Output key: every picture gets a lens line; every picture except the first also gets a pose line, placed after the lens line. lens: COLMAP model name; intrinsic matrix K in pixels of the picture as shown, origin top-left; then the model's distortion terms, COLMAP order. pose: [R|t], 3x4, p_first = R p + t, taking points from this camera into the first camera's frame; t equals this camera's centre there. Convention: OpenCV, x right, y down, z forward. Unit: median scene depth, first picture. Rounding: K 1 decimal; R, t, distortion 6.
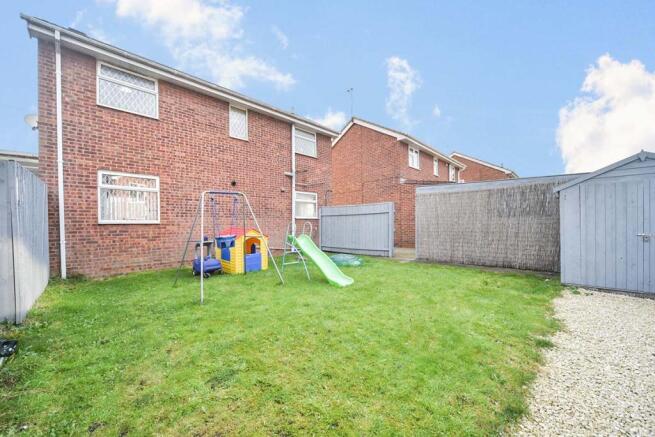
lens RADIAL K [[240.5, 0, 327.7], [0, 240.5, 223.9], [0, 0, 1]] dist [-0.000178, -0.000008]
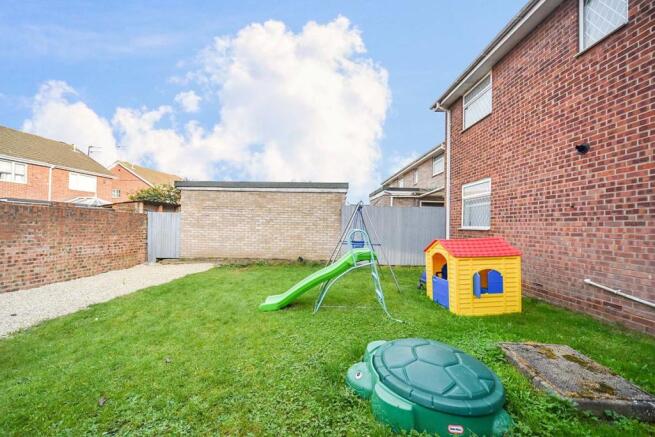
lens RADIAL K [[240.5, 0, 327.7], [0, 240.5, 223.9], [0, 0, 1]] dist [-0.000178, -0.000008]
pose [[-0.684537, -0.005249, -0.728959, 0.358907], [-0.007701, 0.999970, 0.000031, -0.019987], [0.728937, 0.005635, -0.684557, 1.174028]]
